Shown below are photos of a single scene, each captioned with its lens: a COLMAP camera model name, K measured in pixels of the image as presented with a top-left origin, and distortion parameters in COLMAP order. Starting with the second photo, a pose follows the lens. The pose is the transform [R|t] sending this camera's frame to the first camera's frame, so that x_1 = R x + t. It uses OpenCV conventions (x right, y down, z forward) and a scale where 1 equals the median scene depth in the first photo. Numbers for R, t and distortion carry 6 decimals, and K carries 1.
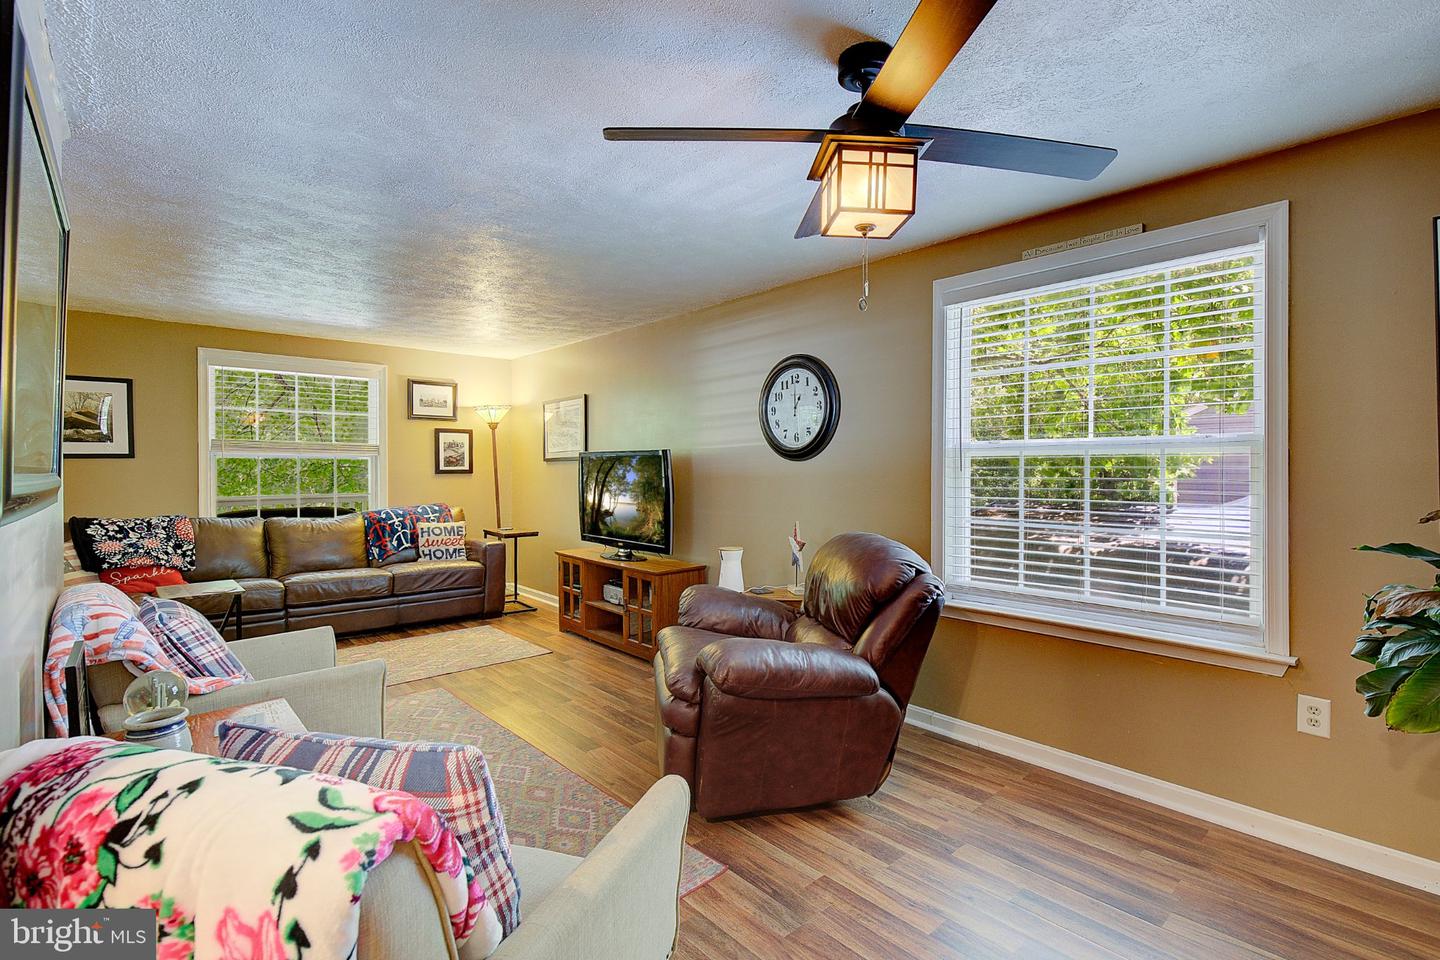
lens RADIAL K [[662.8, 0, 730.5], [0, 662.8, 472.4], [0, 0, 1]] dist [0.001699, 0.000178]
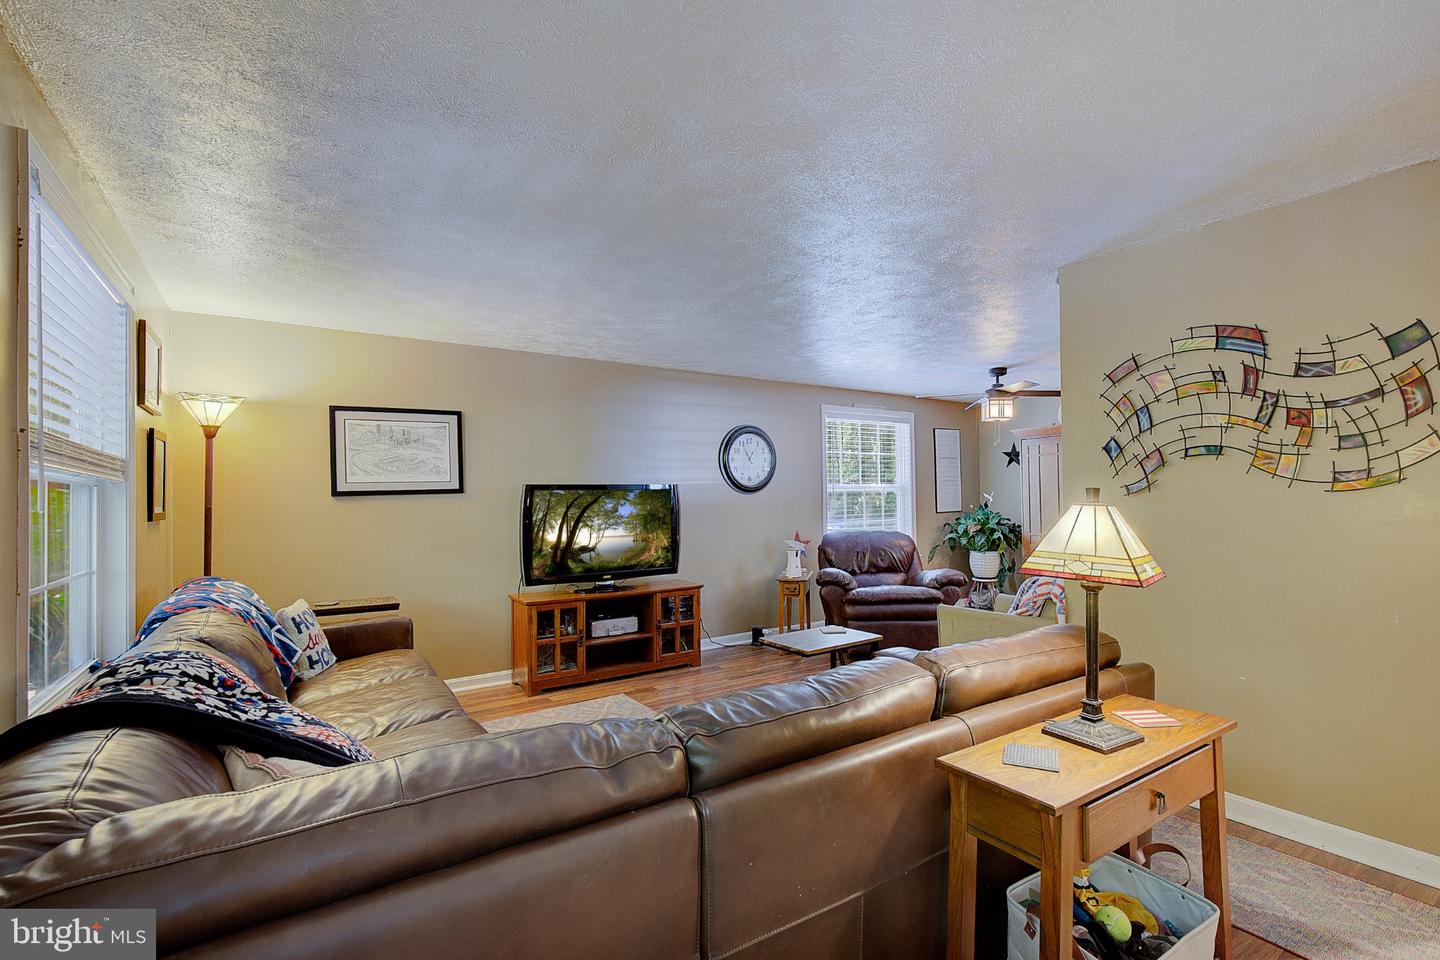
lens RADIAL K [[658.7, 0, 734.3], [0, 658.7, 485.6], [0, 0, 1]] dist [0.000906, 0.000008]
pose [[0.151204, 0.014541, 0.988396, -1.082026], [0.025220, 0.999510, -0.018563, -0.007944], [-0.988181, 0.027735, 0.150763, 0.623180]]
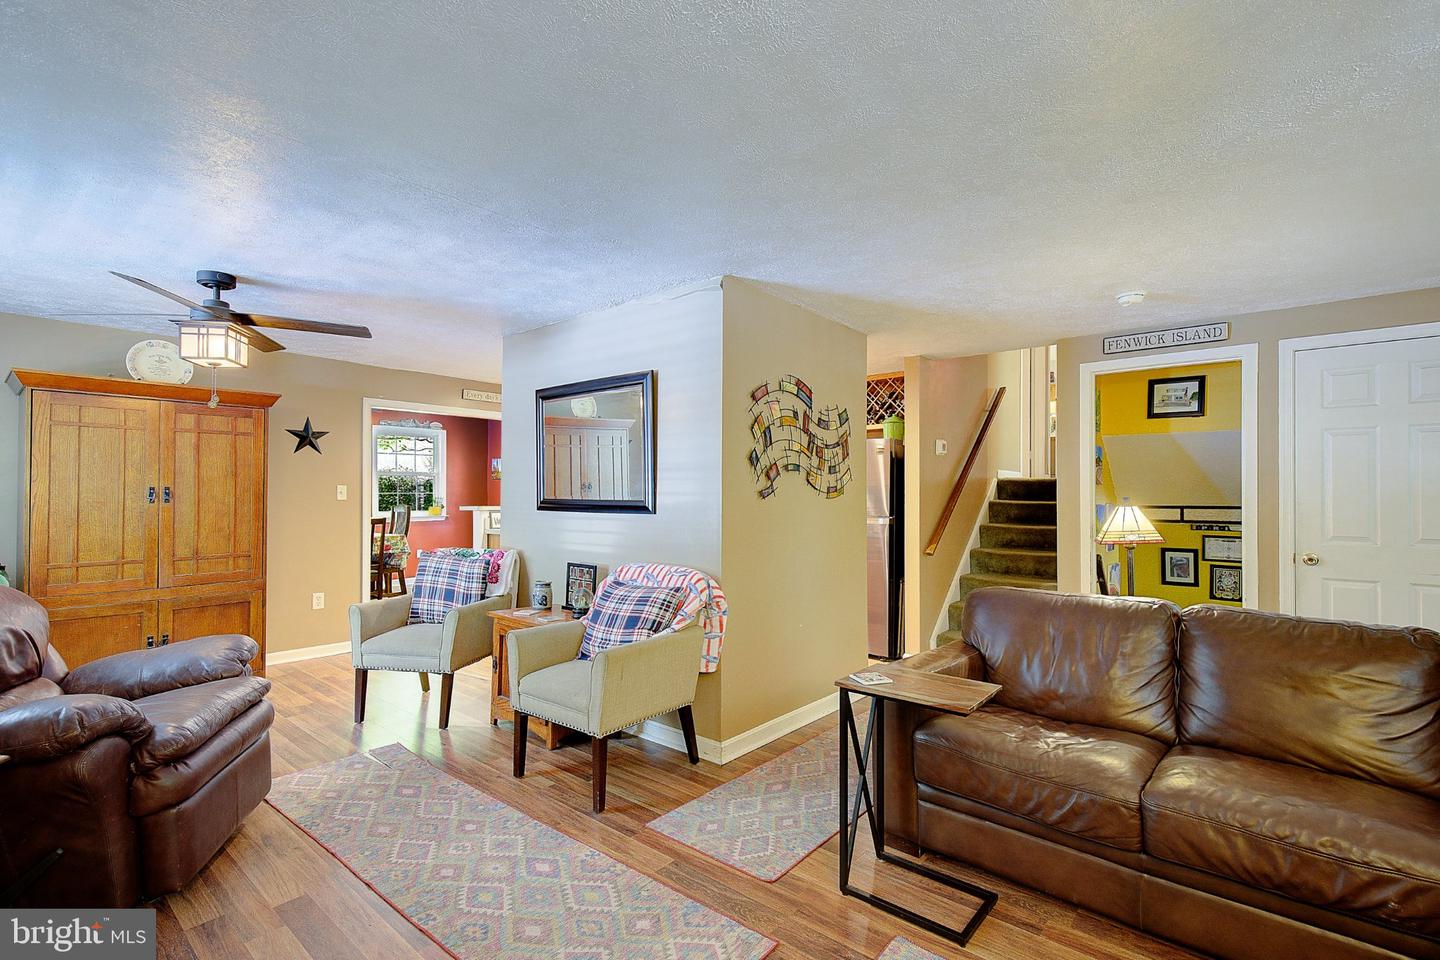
lens RADIAL K [[658.7, 0, 734.3], [0, 658.7, 485.6], [0, 0, 1]] dist [0.000906, 0.000008]
pose [[-0.989676, -0.008888, -0.143049, -0.332028], [-0.007999, 0.999945, -0.006783, -0.010518], [0.143102, -0.005568, -0.989692, 1.040173]]
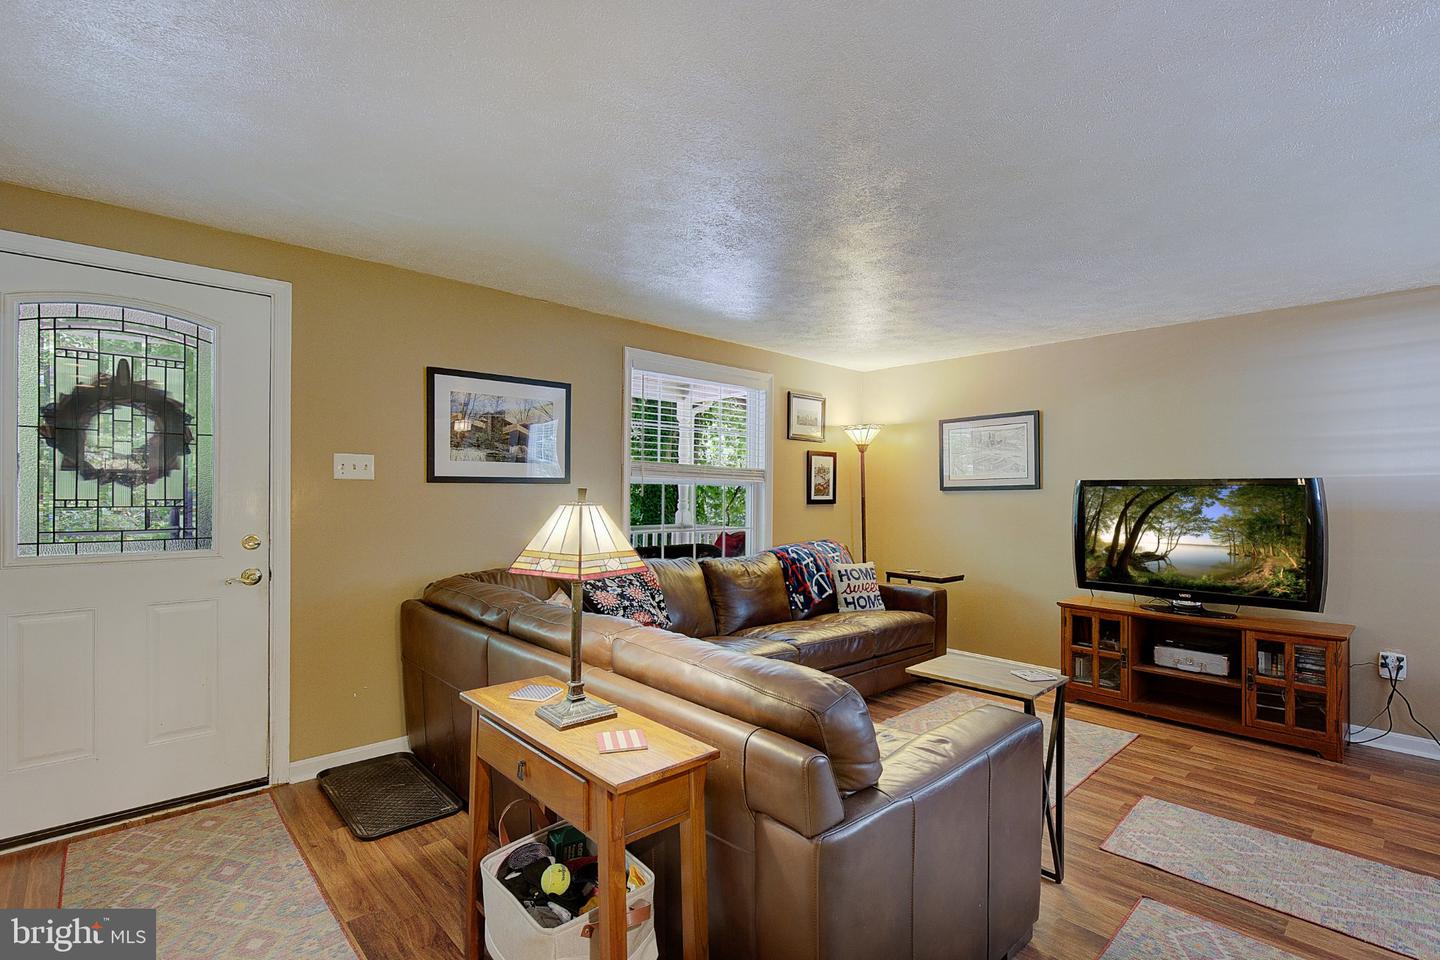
lens RADIAL K [[658.7, 0, 734.3], [0, 658.7, 485.6], [0, 0, 1]] dist [0.000906, 0.000008]
pose [[0.999766, 0.008125, 0.020024, -0.693717], [-0.007689, 0.999734, -0.021747, -0.003165], [-0.020196, 0.021588, 0.999563, 0.202572]]
